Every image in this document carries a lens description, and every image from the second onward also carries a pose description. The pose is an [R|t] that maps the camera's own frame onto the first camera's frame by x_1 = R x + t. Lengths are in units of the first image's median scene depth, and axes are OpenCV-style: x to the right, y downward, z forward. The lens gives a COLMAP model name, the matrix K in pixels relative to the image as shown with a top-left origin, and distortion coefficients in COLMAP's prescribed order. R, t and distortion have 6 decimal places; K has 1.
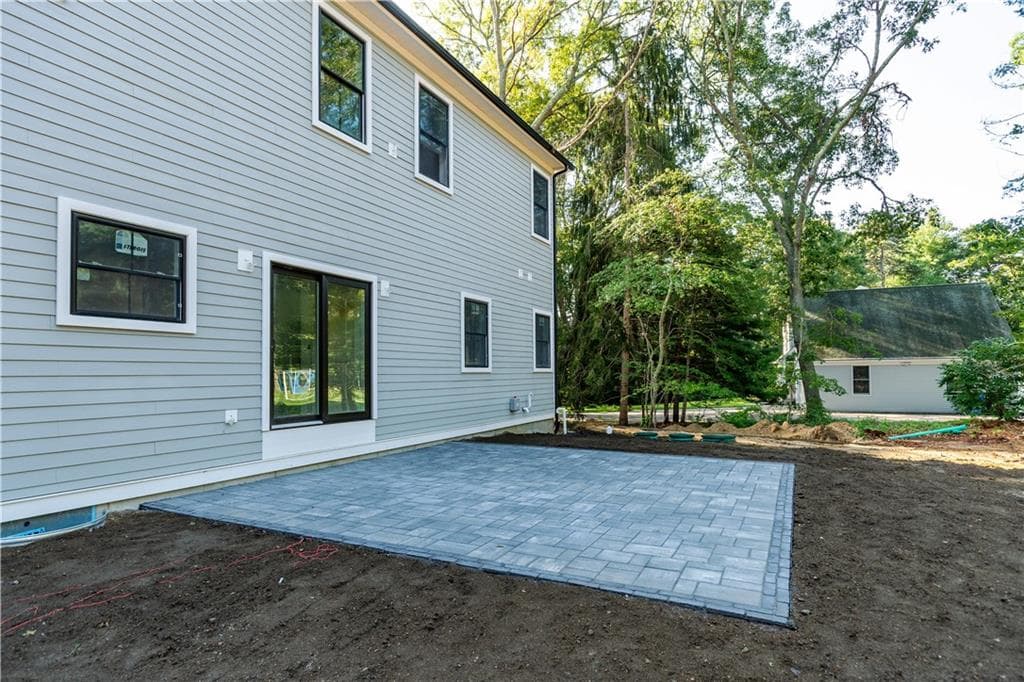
lens RADIAL K [[558.5, 0, 503.2], [0, 558.5, 357.7], [0, 0, 1]] dist [0.000003, 0.000387]
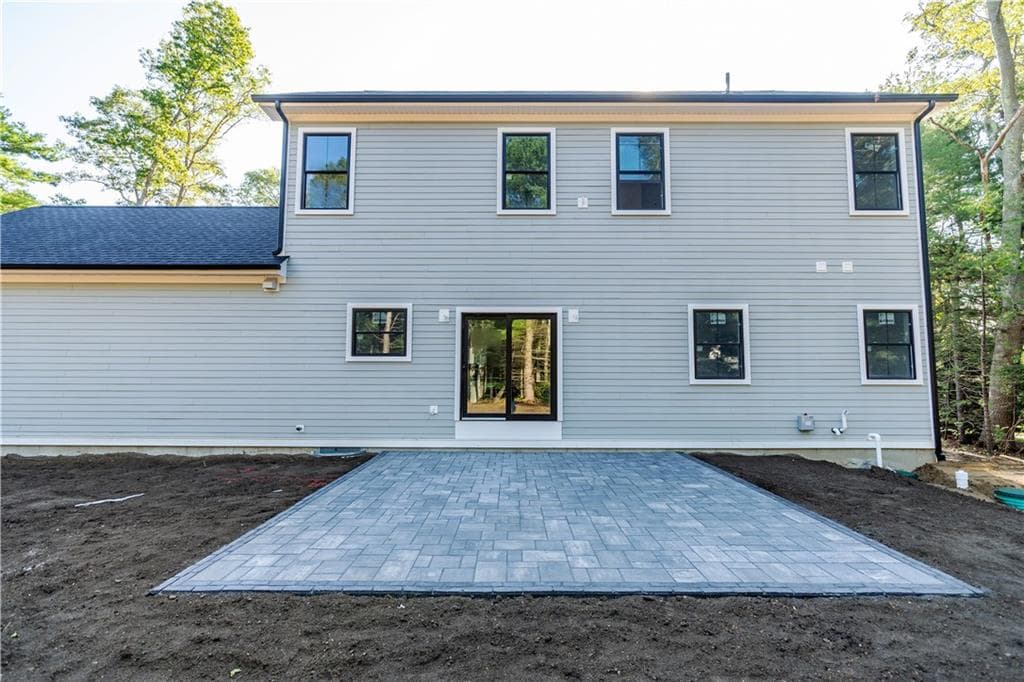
lens RADIAL K [[458.7, 0, 512.0], [0, 458.7, 341.0], [0, 0, 1]] dist [-0.002627, -0.000165]
pose [[0.465236, -0.063267, -0.882923, 0.638555], [0.018494, 0.997920, -0.061762, -0.008182], [0.884993, 0.012405, 0.465438, 0.421331]]
